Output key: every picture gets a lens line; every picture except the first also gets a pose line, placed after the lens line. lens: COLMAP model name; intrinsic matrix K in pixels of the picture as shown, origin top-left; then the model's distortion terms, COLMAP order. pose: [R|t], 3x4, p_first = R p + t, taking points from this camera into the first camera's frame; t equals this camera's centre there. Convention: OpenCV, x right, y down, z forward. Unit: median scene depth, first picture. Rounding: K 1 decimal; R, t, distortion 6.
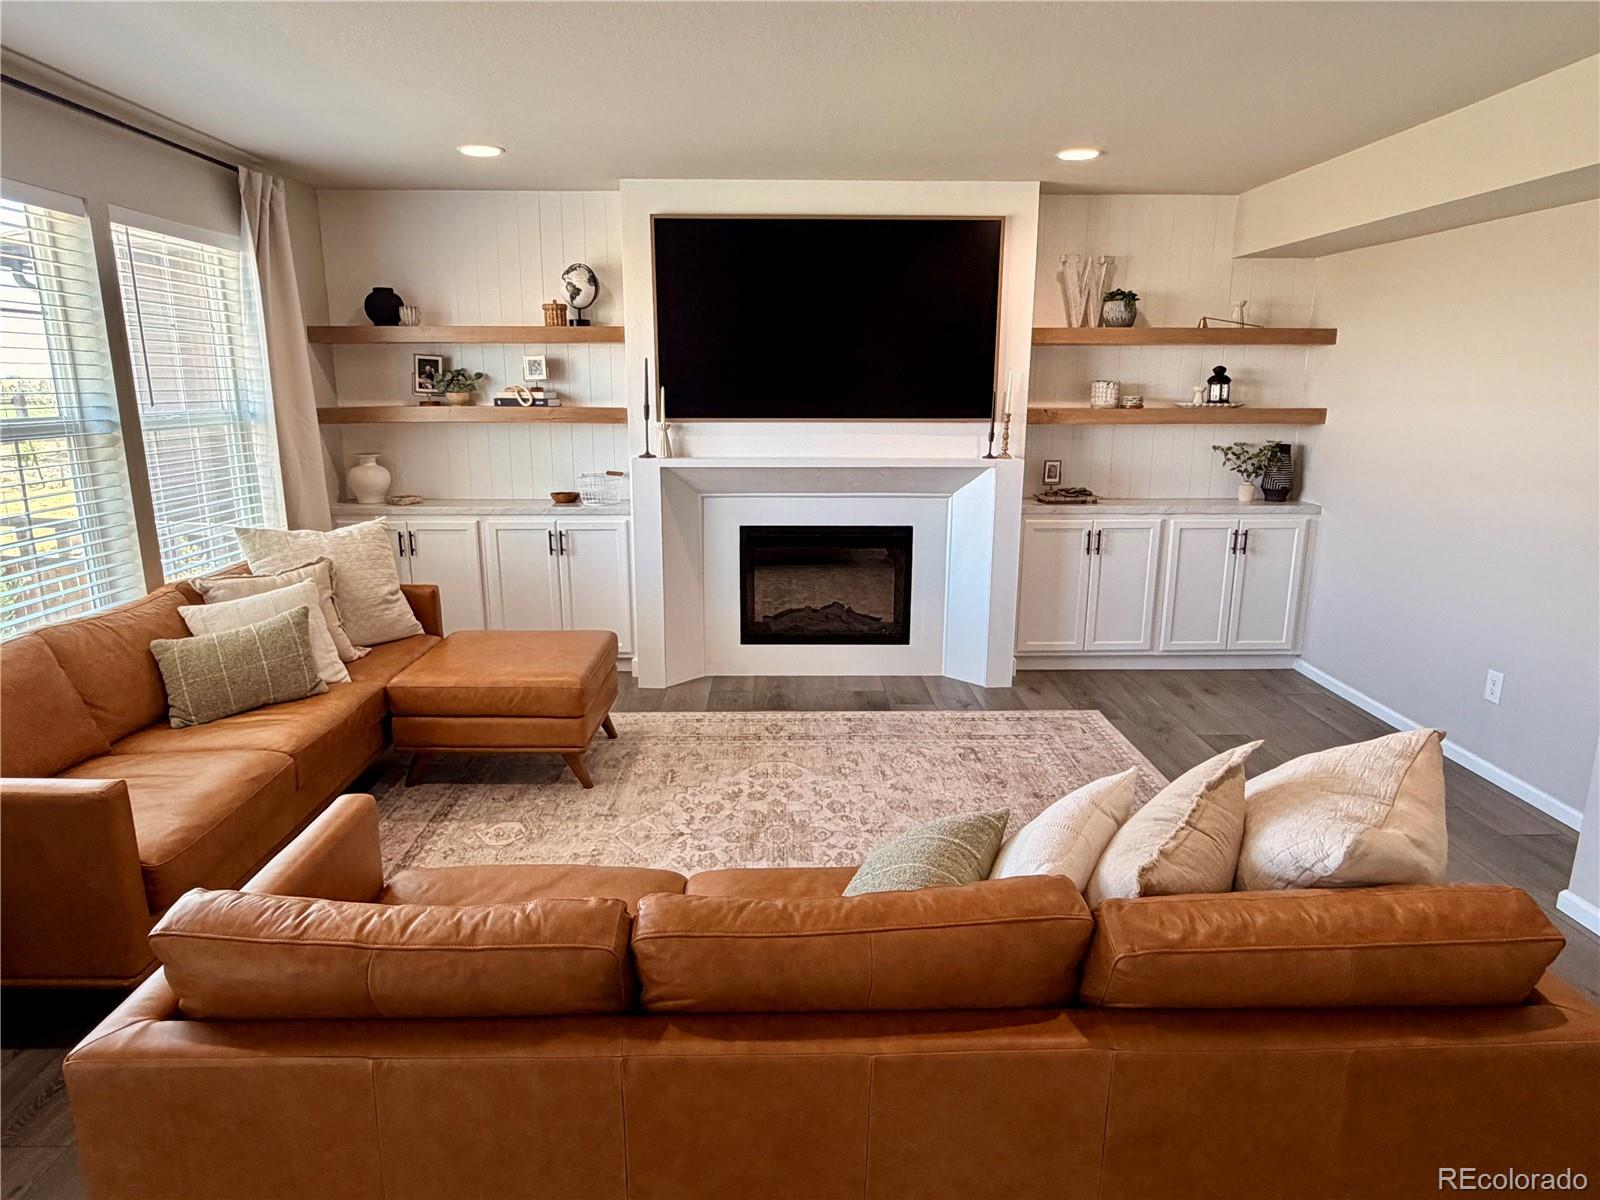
lens RADIAL K [[960.4, 0, 800.0], [0, 960.4, 600.0], [0, 0, 1]] dist [0.000274, -0.000797]
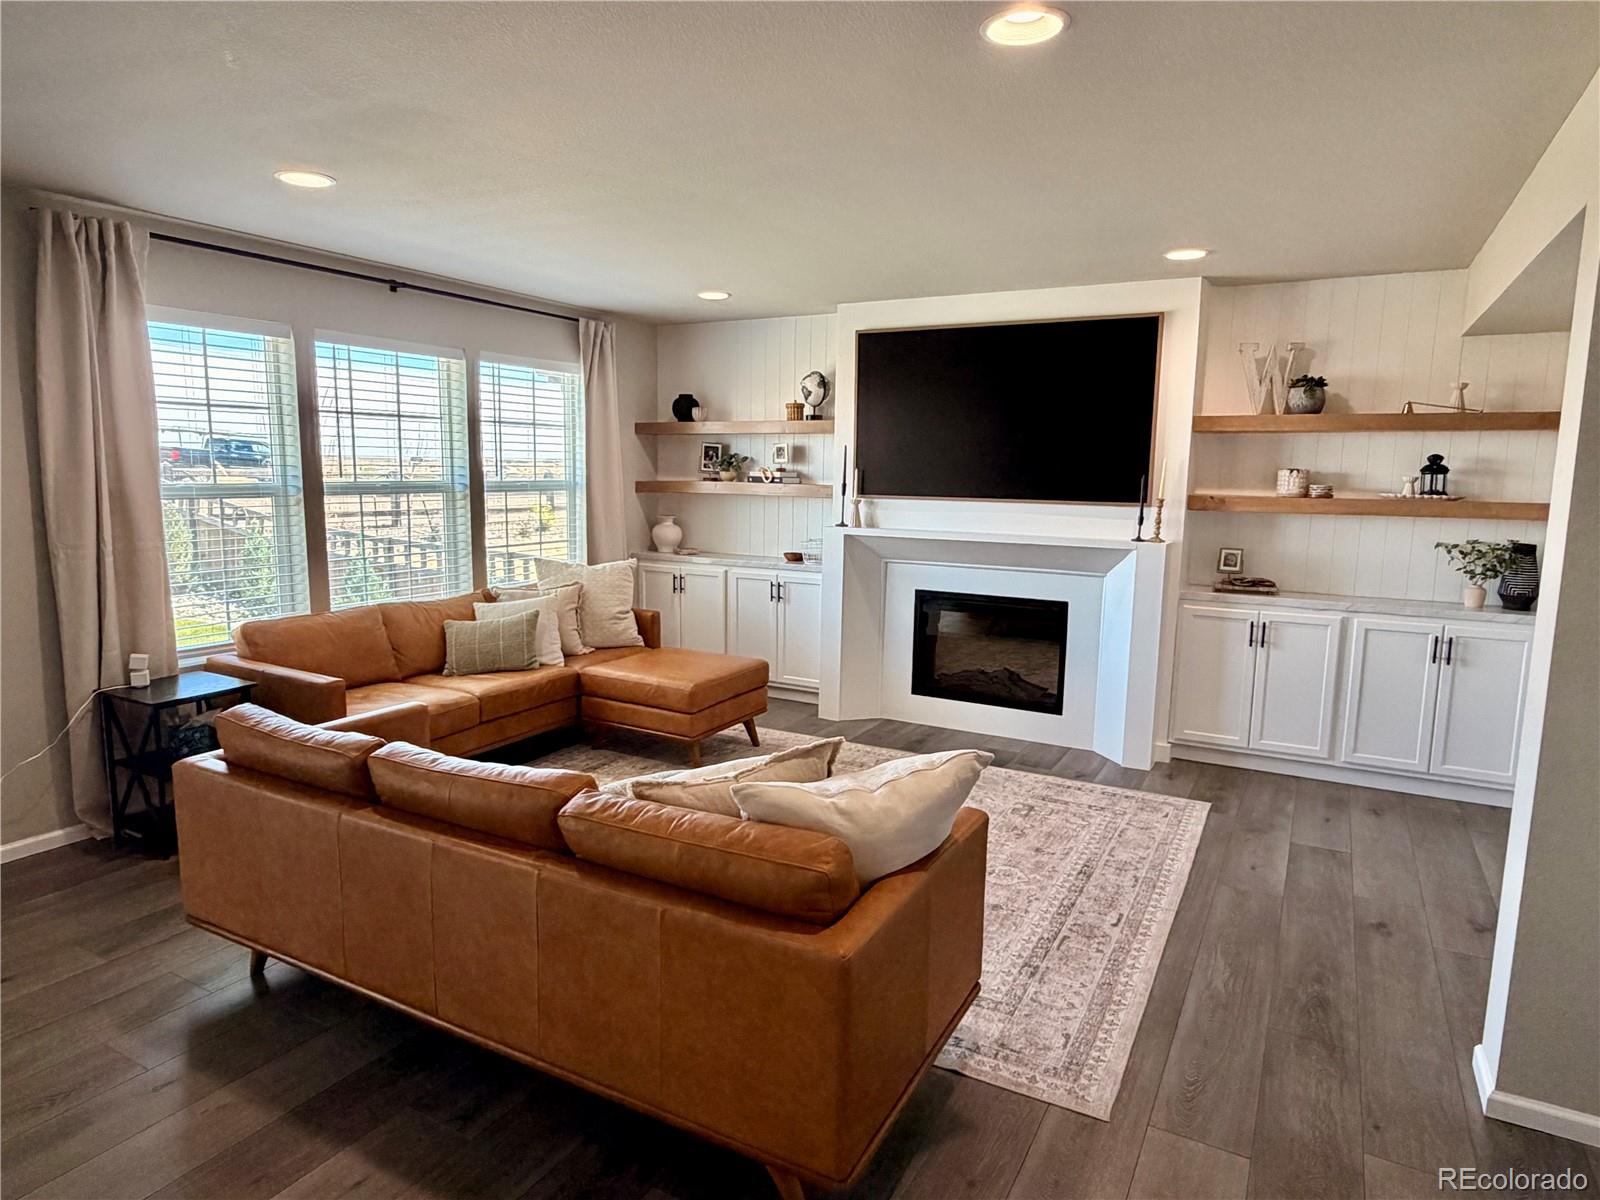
lens RADIAL K [[960.4, 0, 800.0], [0, 960.4, 600.0], [0, 0, 1]] dist [0.000274, -0.000797]
pose [[0.863643, 0.080310, -0.497665, 0.389725], [-0.124305, 0.990671, -0.055850, 0.016417], [0.488537, 0.110097, 0.865569, -0.056613]]
